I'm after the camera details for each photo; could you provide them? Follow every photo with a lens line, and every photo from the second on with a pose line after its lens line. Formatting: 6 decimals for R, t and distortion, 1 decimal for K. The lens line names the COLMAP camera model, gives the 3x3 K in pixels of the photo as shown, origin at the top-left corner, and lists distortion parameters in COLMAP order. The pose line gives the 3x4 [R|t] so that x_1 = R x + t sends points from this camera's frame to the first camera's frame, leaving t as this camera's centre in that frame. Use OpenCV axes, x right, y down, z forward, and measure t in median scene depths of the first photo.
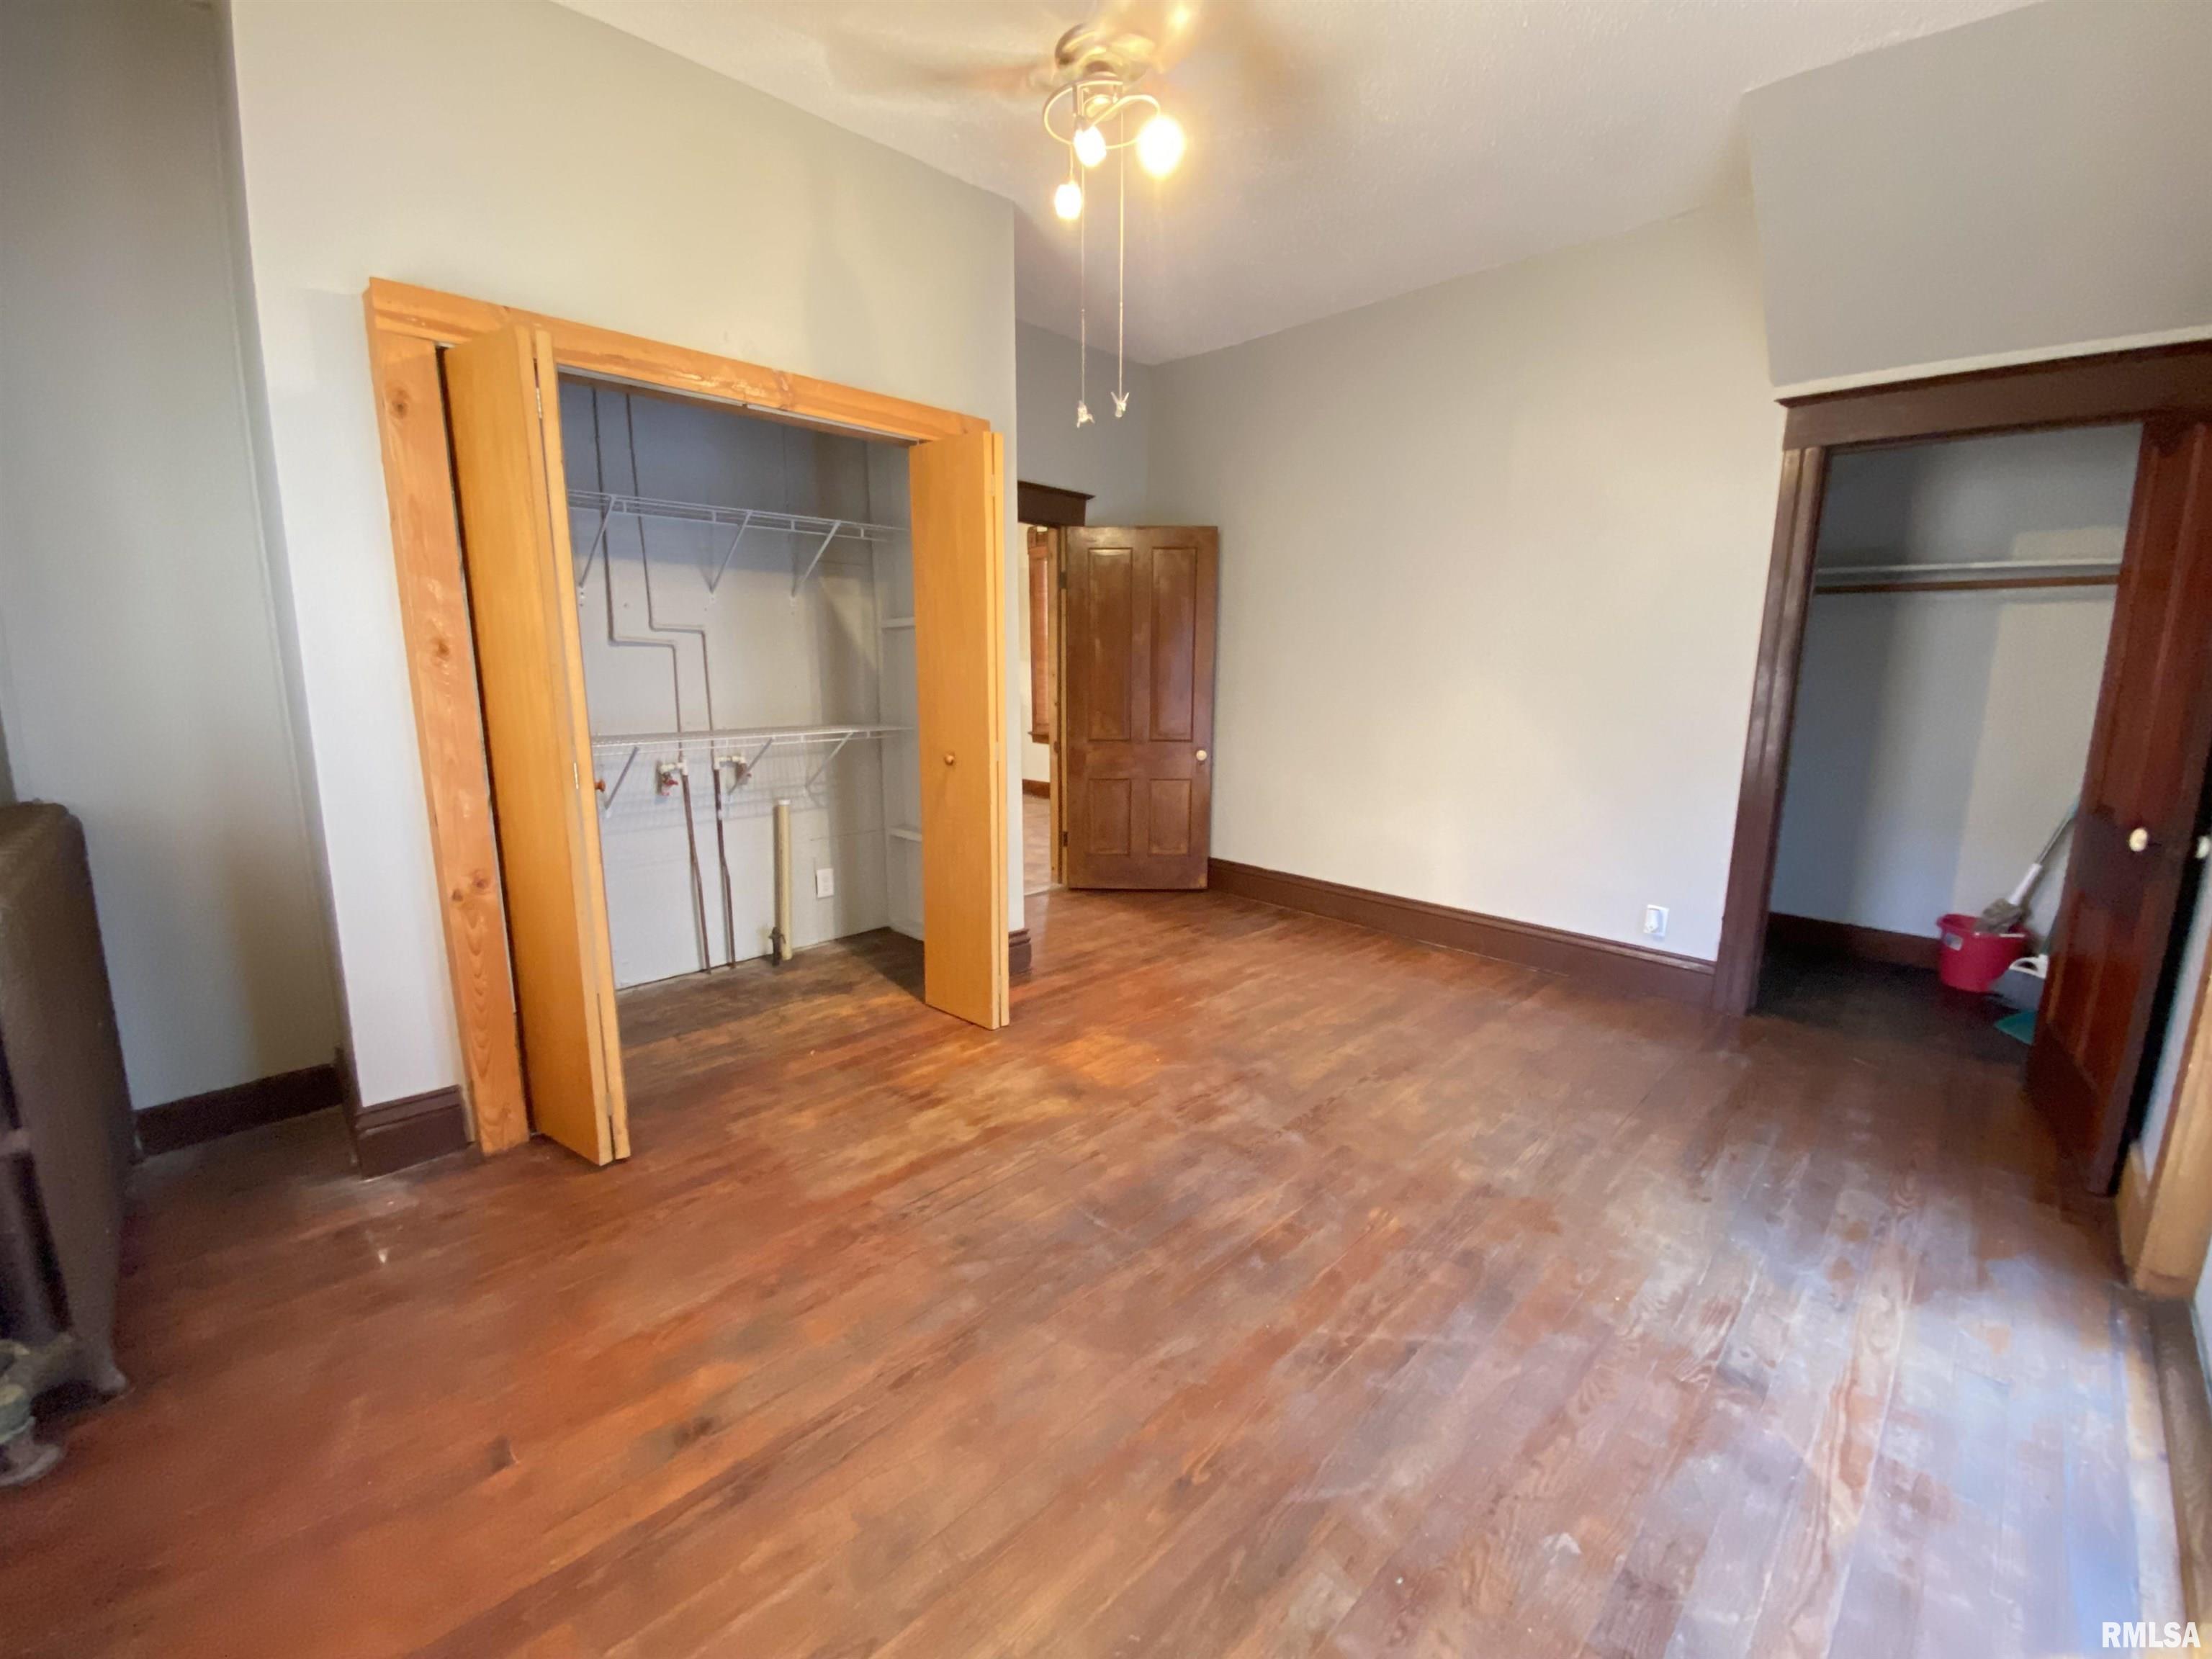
lens RADIAL K [[902.8, 0, 1101.3], [0, 902.8, 827.1], [0, 0, 1]] dist [-0.003145, -0.009004]
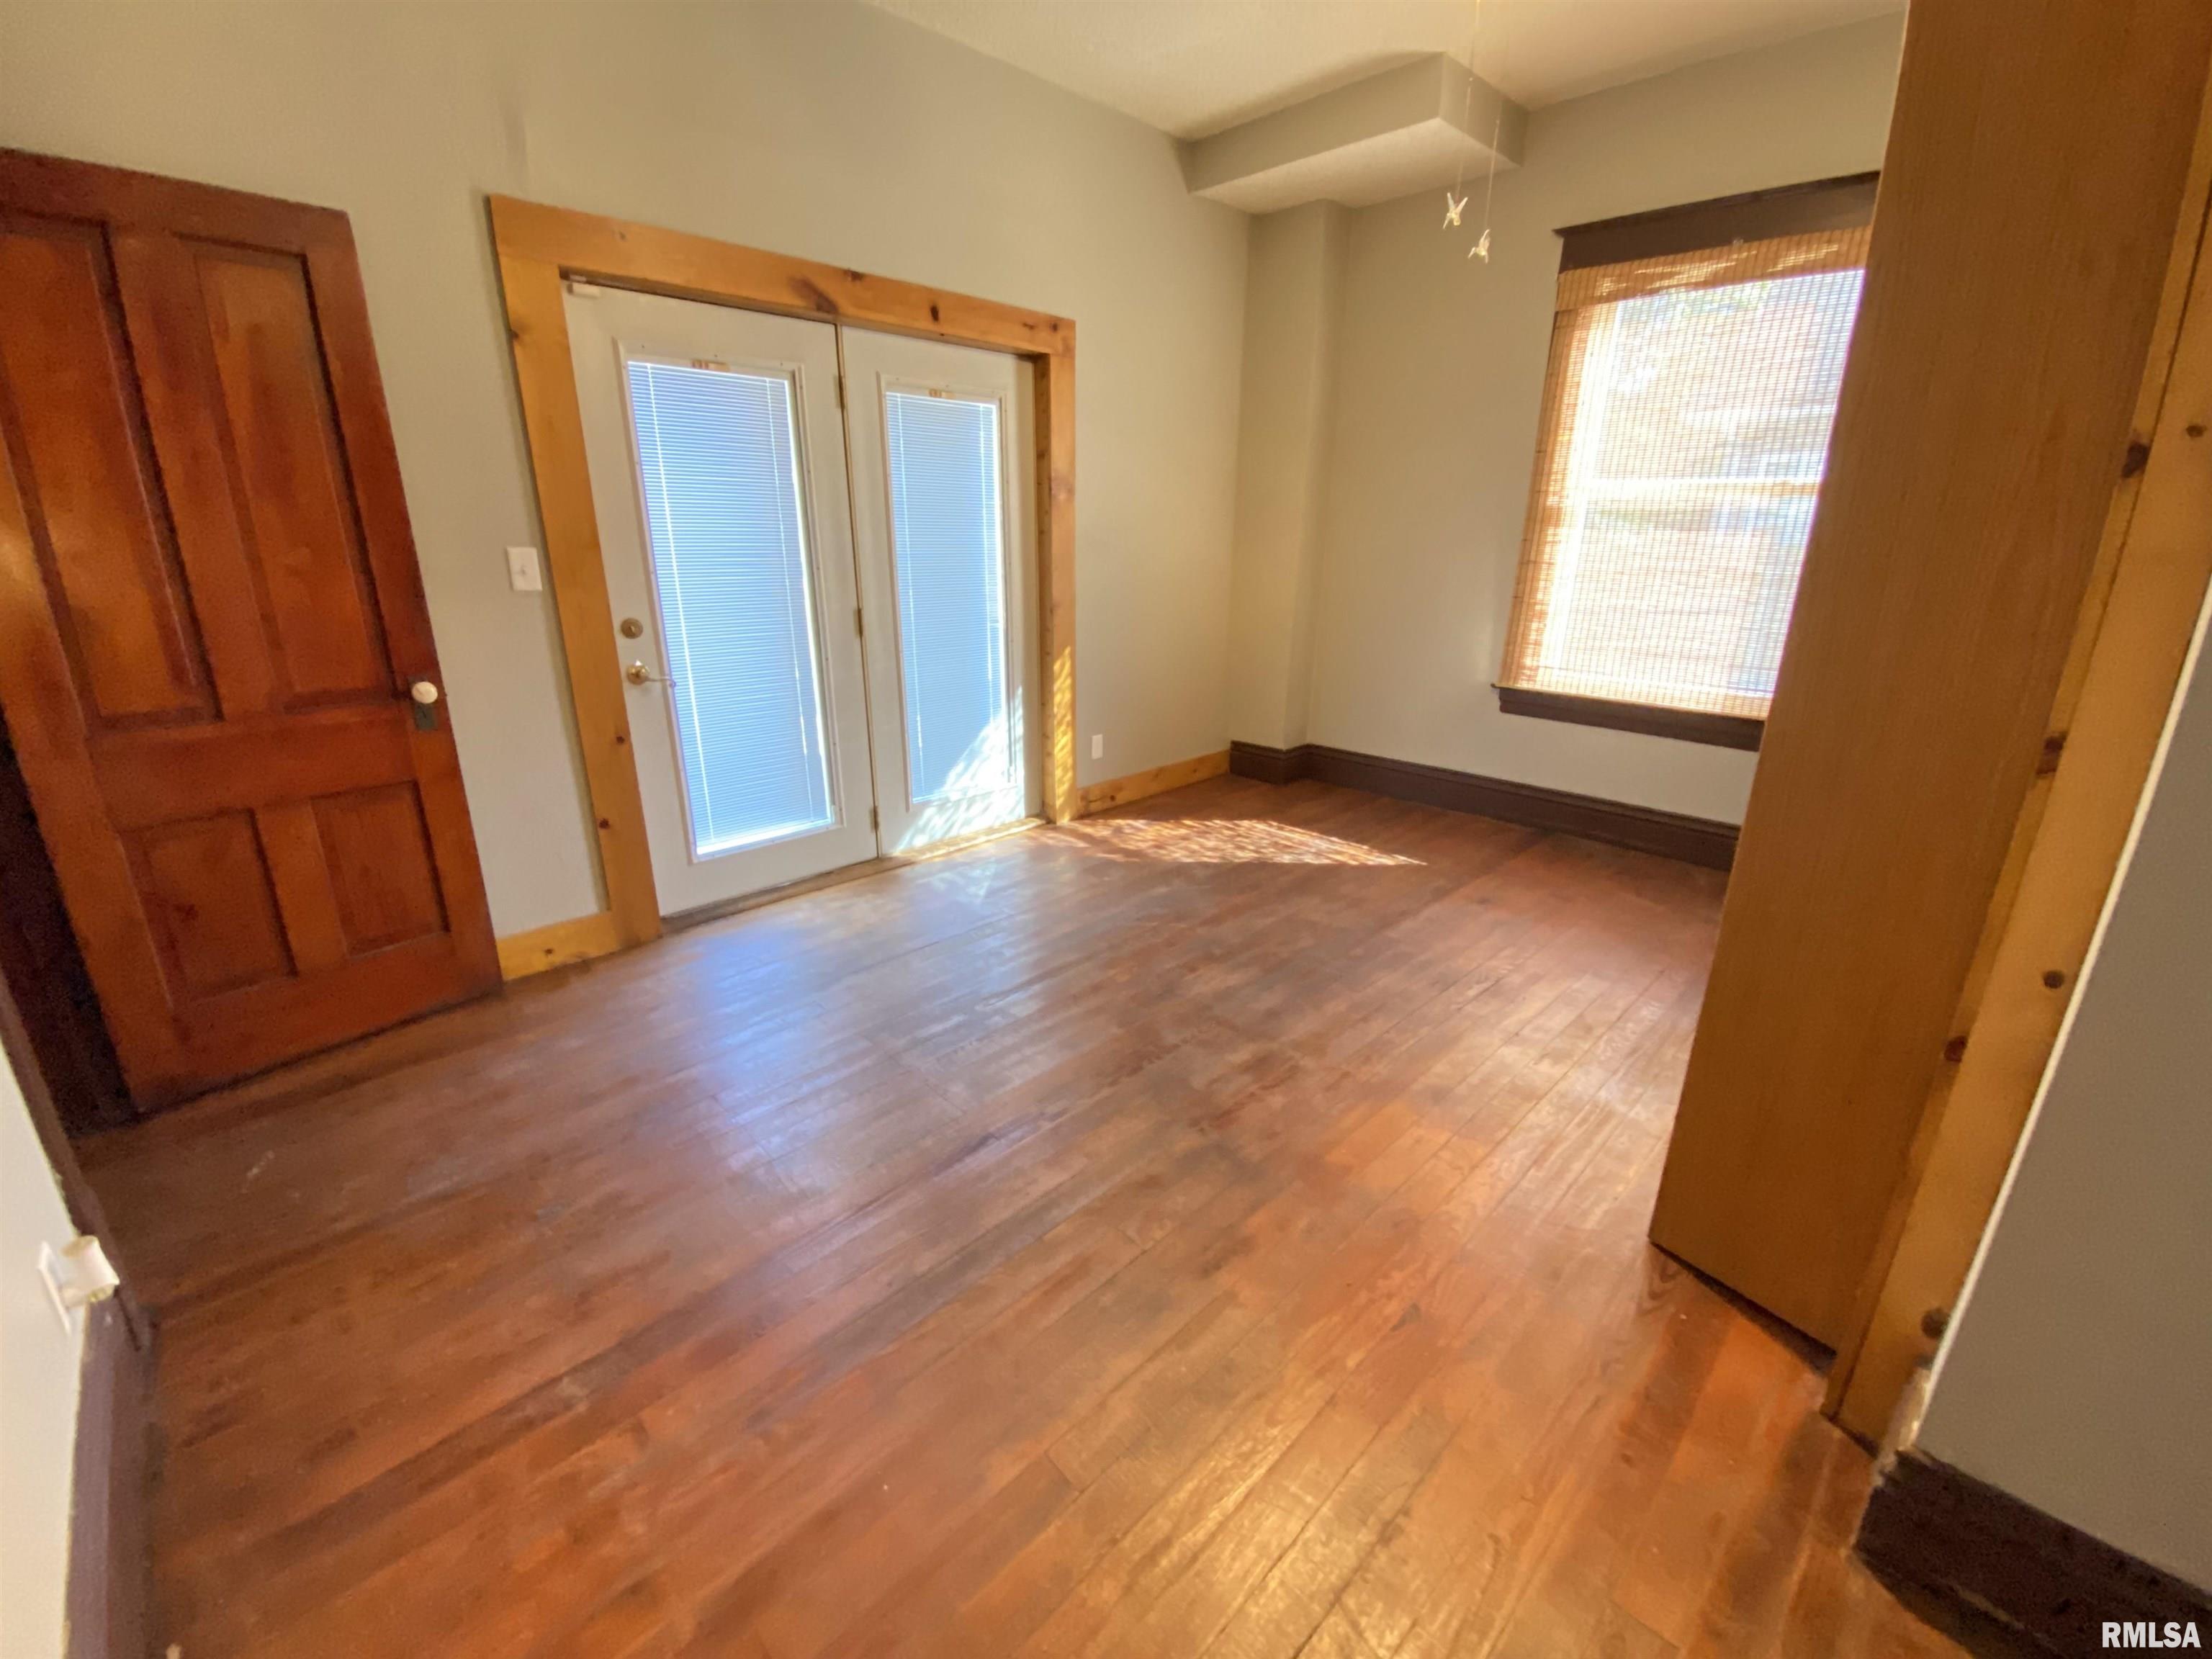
lens RADIAL K [[902.8, 0, 1101.7], [0, 902.8, 815.8], [0, 0, 1]] dist [-0.003145, -0.009004]
pose [[-0.999939, -0.011062, -0.000286, 0.307633], [-0.009880, 0.880829, 0.473332, -0.353561], [-0.004984, 0.473306, -0.880884, 1.847757]]
